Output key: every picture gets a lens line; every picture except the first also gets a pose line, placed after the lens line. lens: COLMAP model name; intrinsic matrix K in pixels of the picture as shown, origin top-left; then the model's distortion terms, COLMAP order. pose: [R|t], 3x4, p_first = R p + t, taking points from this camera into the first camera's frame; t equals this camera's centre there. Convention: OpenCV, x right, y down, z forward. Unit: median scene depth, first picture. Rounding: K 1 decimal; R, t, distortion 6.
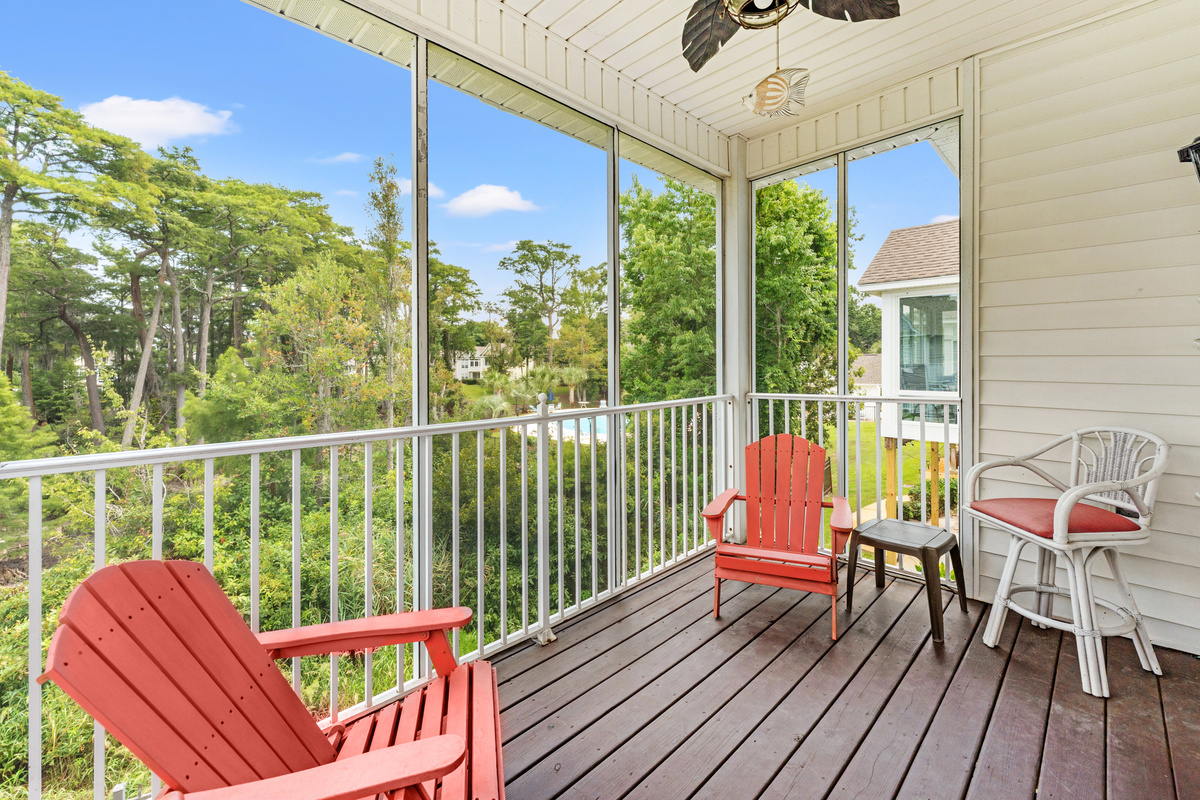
lens RADIAL K [[493.3, 0, 606.4], [0, 493.3, 368.4], [0, 0, 1]] dist [-0.002159, -0.000553]
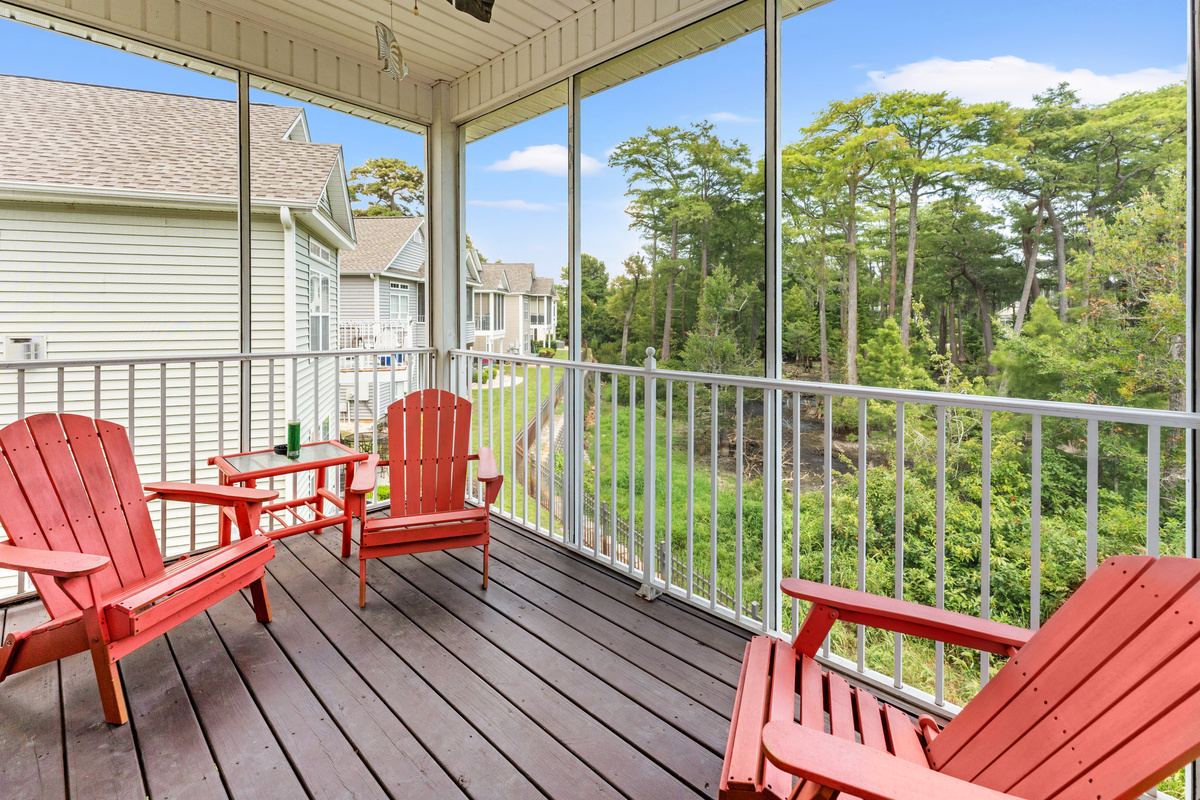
lens RADIAL K [[516.3, 0, 604.5], [0, 516.3, 315.1], [0, 0, 1]] dist [-0.001319, -0.000271]
pose [[0.053954, 0.006970, -0.998519, 0.088833], [-0.014671, 0.999873, 0.006186, -0.001194], [0.998436, 0.014316, 0.054050, 0.084905]]
